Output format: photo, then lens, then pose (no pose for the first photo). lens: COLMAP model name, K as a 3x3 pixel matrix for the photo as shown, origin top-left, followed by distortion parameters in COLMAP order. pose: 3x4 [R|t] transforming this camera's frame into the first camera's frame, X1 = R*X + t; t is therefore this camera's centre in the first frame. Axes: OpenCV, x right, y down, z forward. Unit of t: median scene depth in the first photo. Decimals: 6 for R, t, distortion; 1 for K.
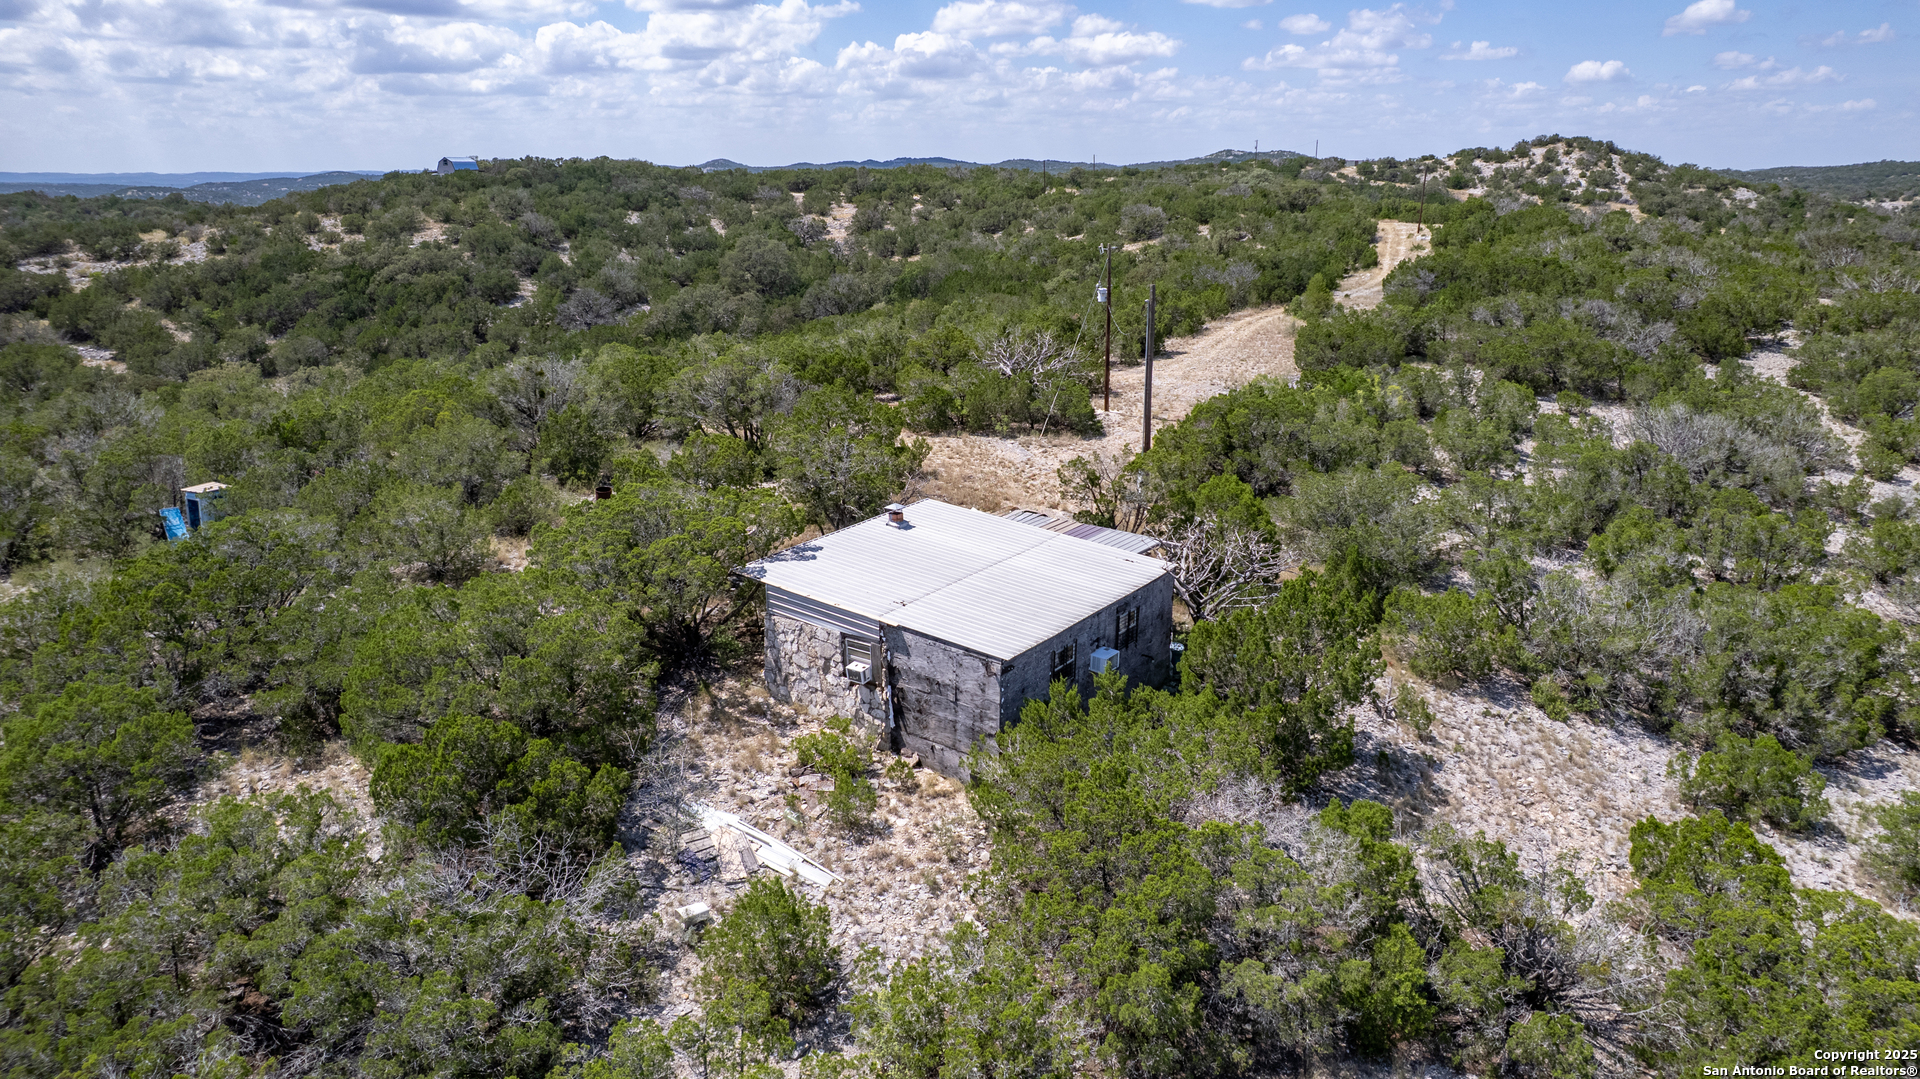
lens RADIAL K [[1232.5, 0, 960.0], [0, 1232.5, 539.5], [0, 0, 1]] dist [-0.094721, 0.088801]
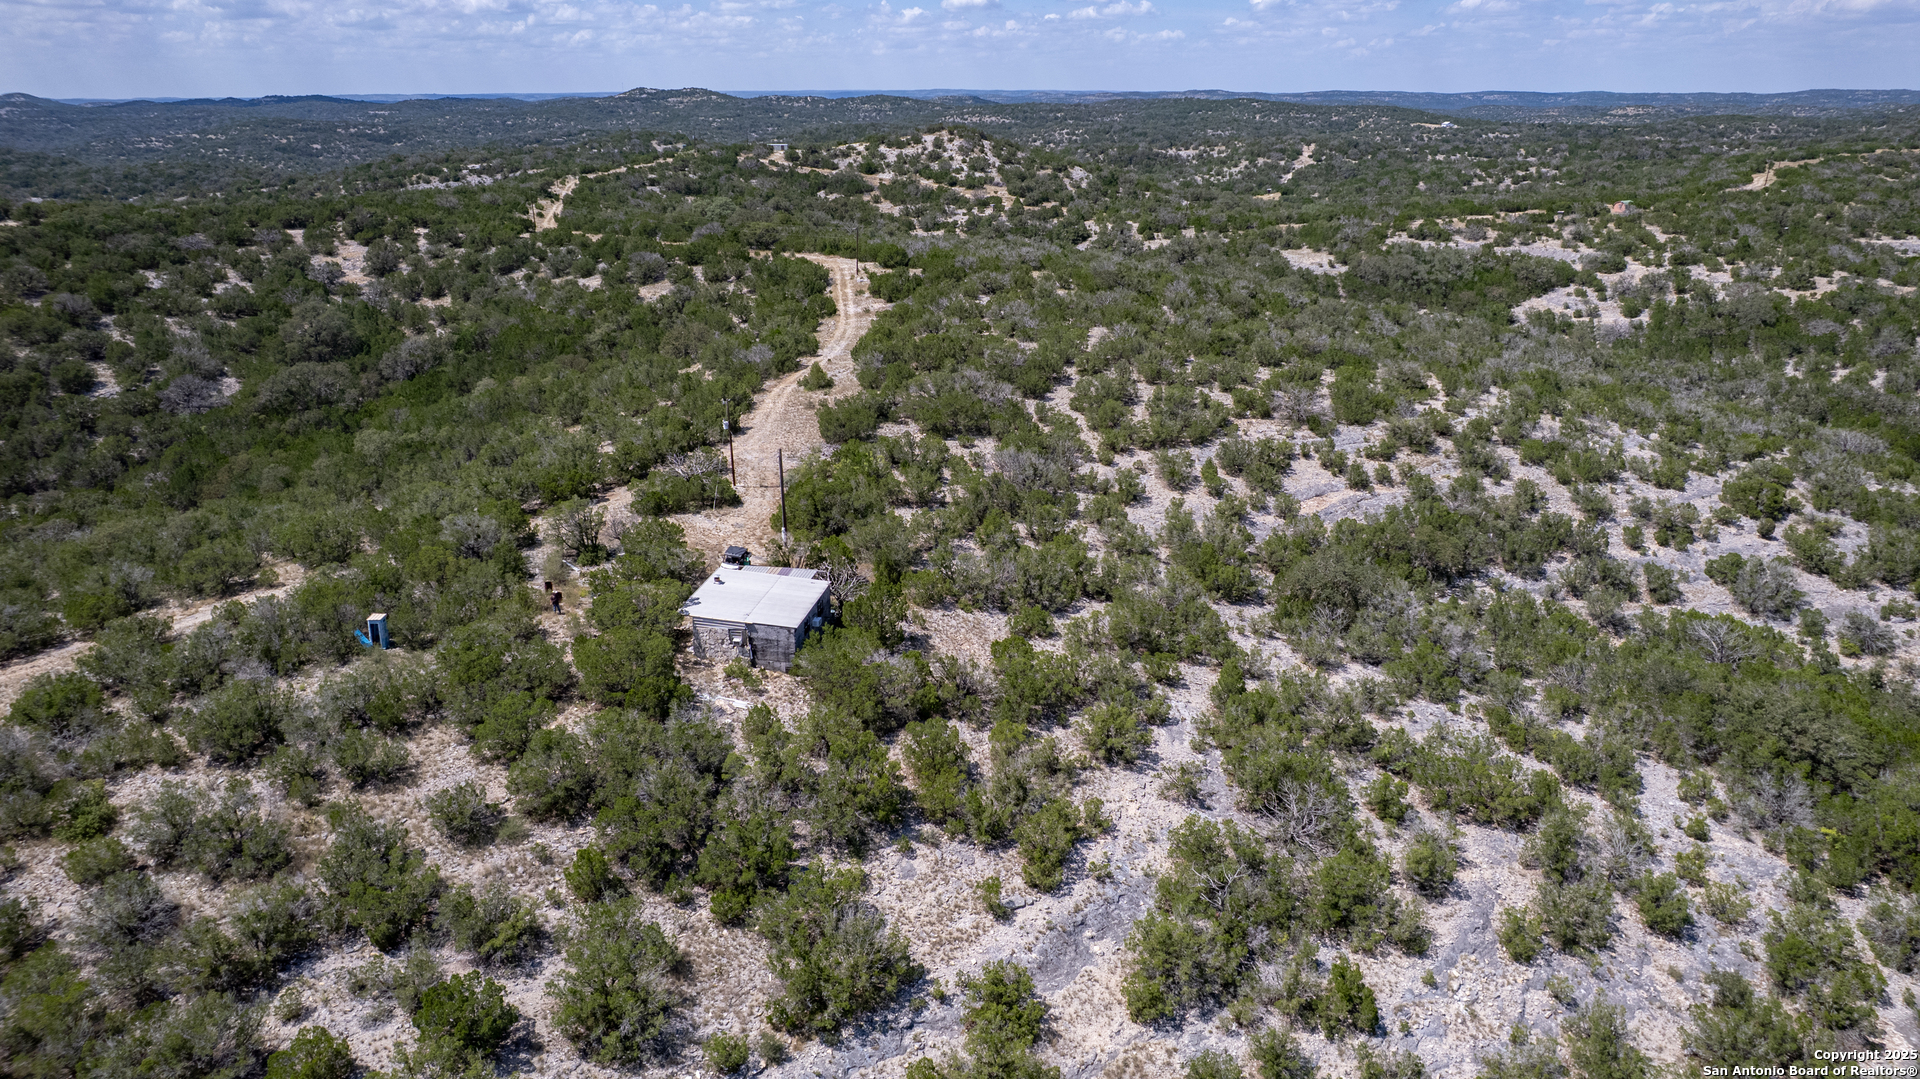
lens RADIAL K [[1232.5, 0, 960.0], [0, 1232.5, 539.5], [0, 0, 1]] dist [-0.094721, 0.088801]
pose [[0.898846, -0.154830, 0.410005, -0.367231], [0.131391, 0.987686, 0.084933, -0.146275], [-0.418106, -0.022471, 0.908120, -0.873420]]
